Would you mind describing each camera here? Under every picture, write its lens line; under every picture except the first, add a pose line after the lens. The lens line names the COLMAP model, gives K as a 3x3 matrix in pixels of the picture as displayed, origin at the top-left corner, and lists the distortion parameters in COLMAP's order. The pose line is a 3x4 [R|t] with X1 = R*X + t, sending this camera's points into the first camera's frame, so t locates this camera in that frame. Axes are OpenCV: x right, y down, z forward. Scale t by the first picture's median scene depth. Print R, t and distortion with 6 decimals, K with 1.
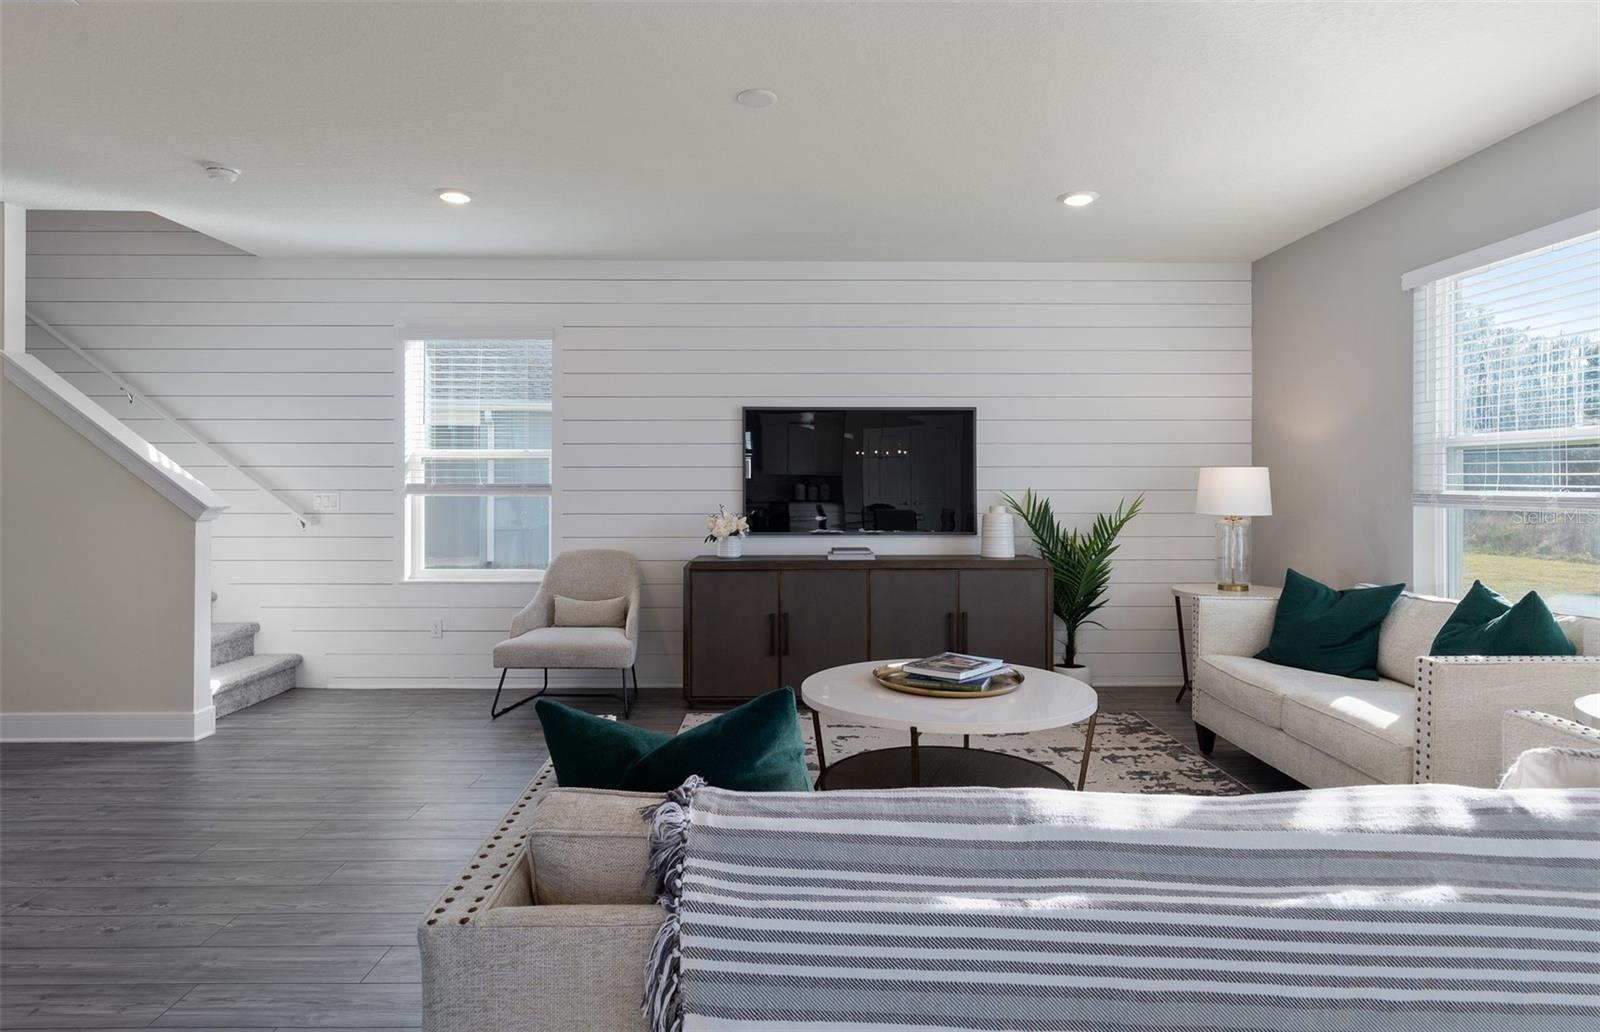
lens RADIAL K [[887.8, 0, 807.1], [0, 887.8, 492.9], [0, 0, 1]] dist [-0.005524, -0.000294]
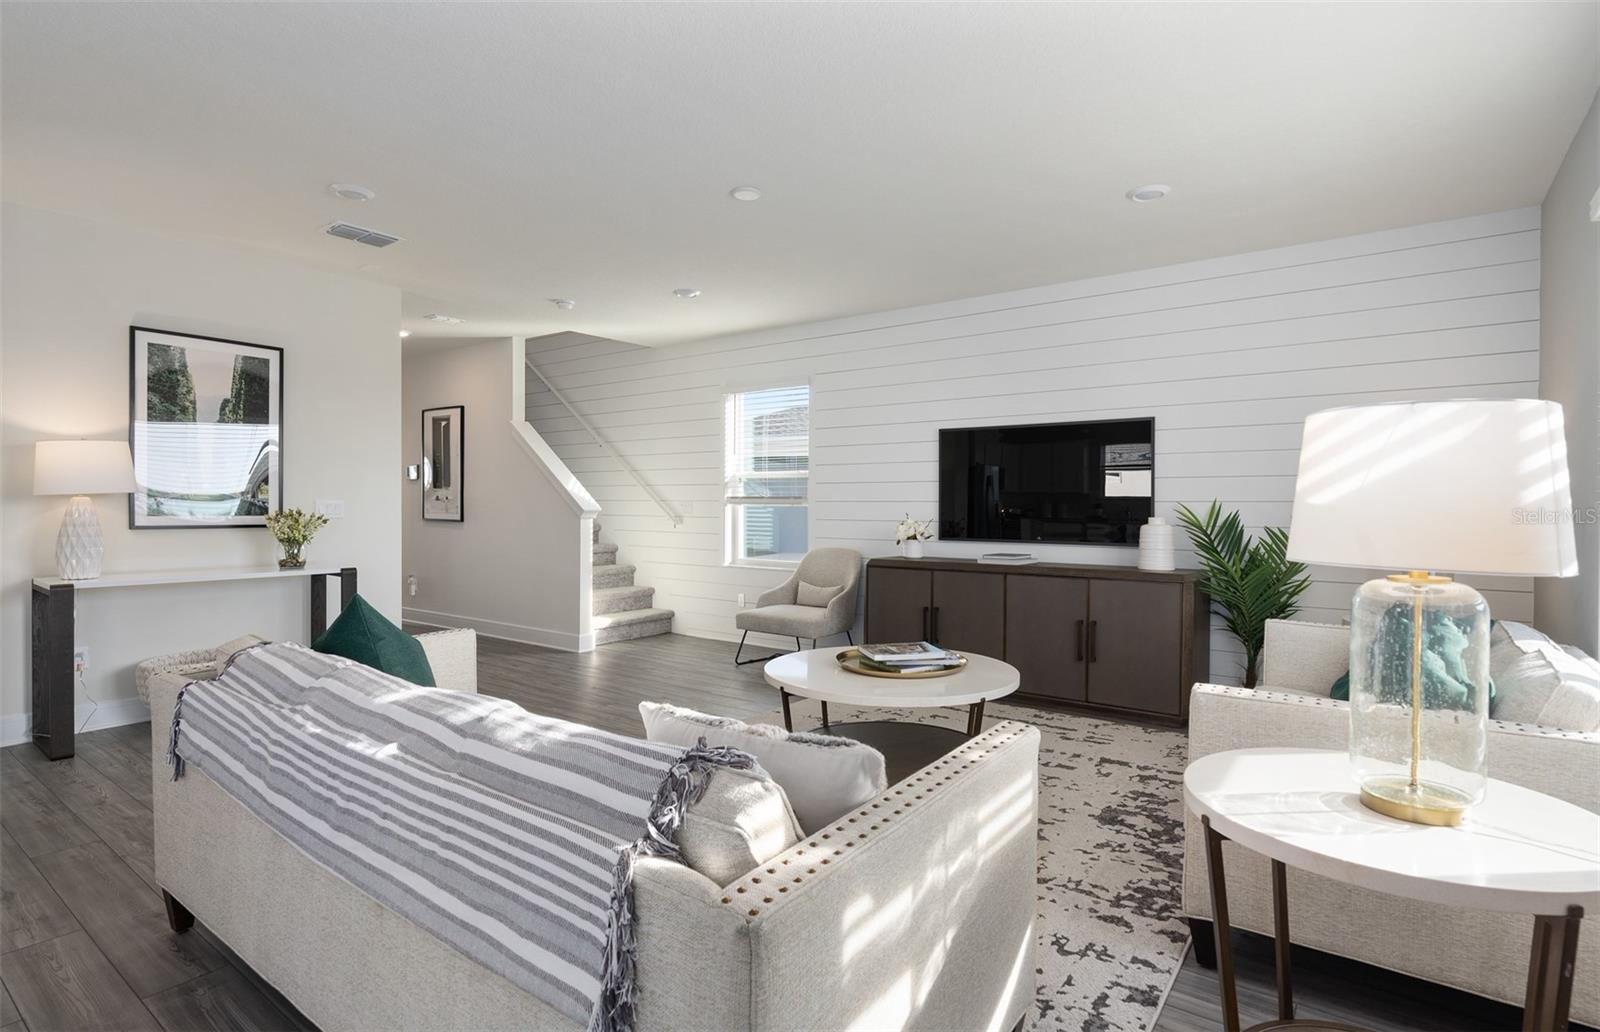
lens RADIAL K [[791.4, 0, 812.9], [0, 791.4, 514.9], [0, 0, 1]] dist [0.000981, -0.000365]
pose [[0.800508, 0.012682, -0.599187, 0.433961], [-0.008878, 0.999917, 0.009302, 0.006324], [0.599256, -0.002127, 0.800555, 0.072208]]
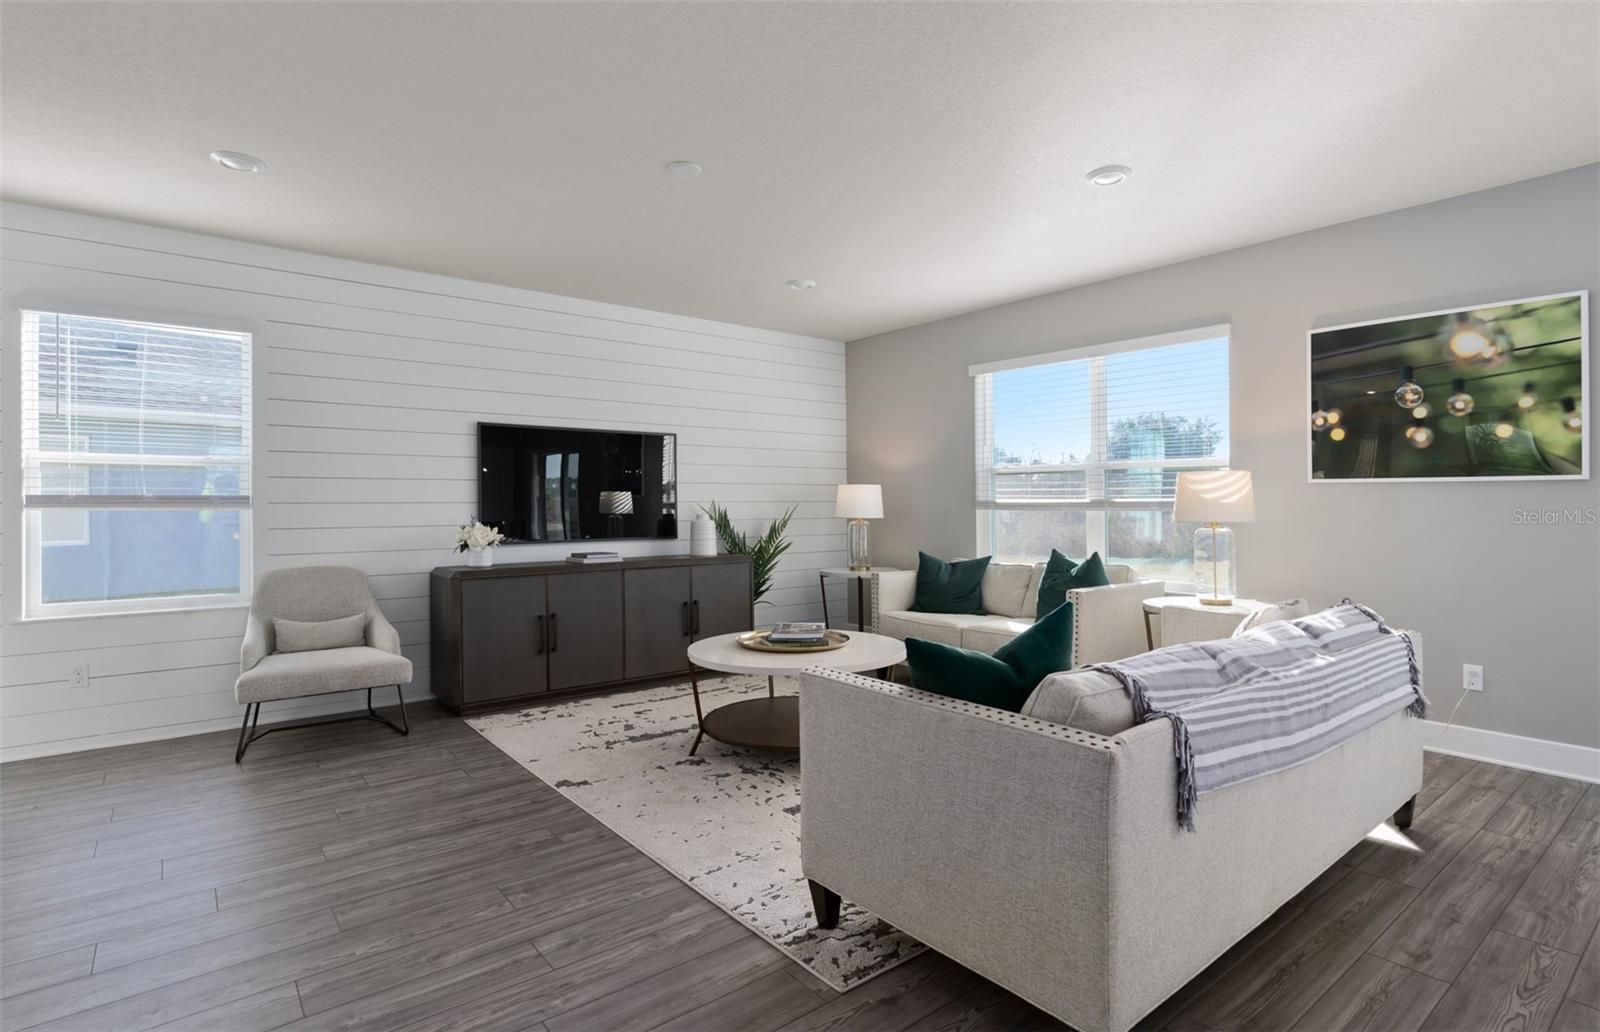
lens RADIAL K [[791.4, 0, 812.9], [0, 791.4, 514.9], [0, 0, 1]] dist [0.000981, -0.000365]
pose [[0.784193, -0.012272, 0.620395, -0.354063], [0.007025, 0.999916, 0.010899, 0.004523], [-0.620477, -0.004188, 0.784214, 0.032113]]
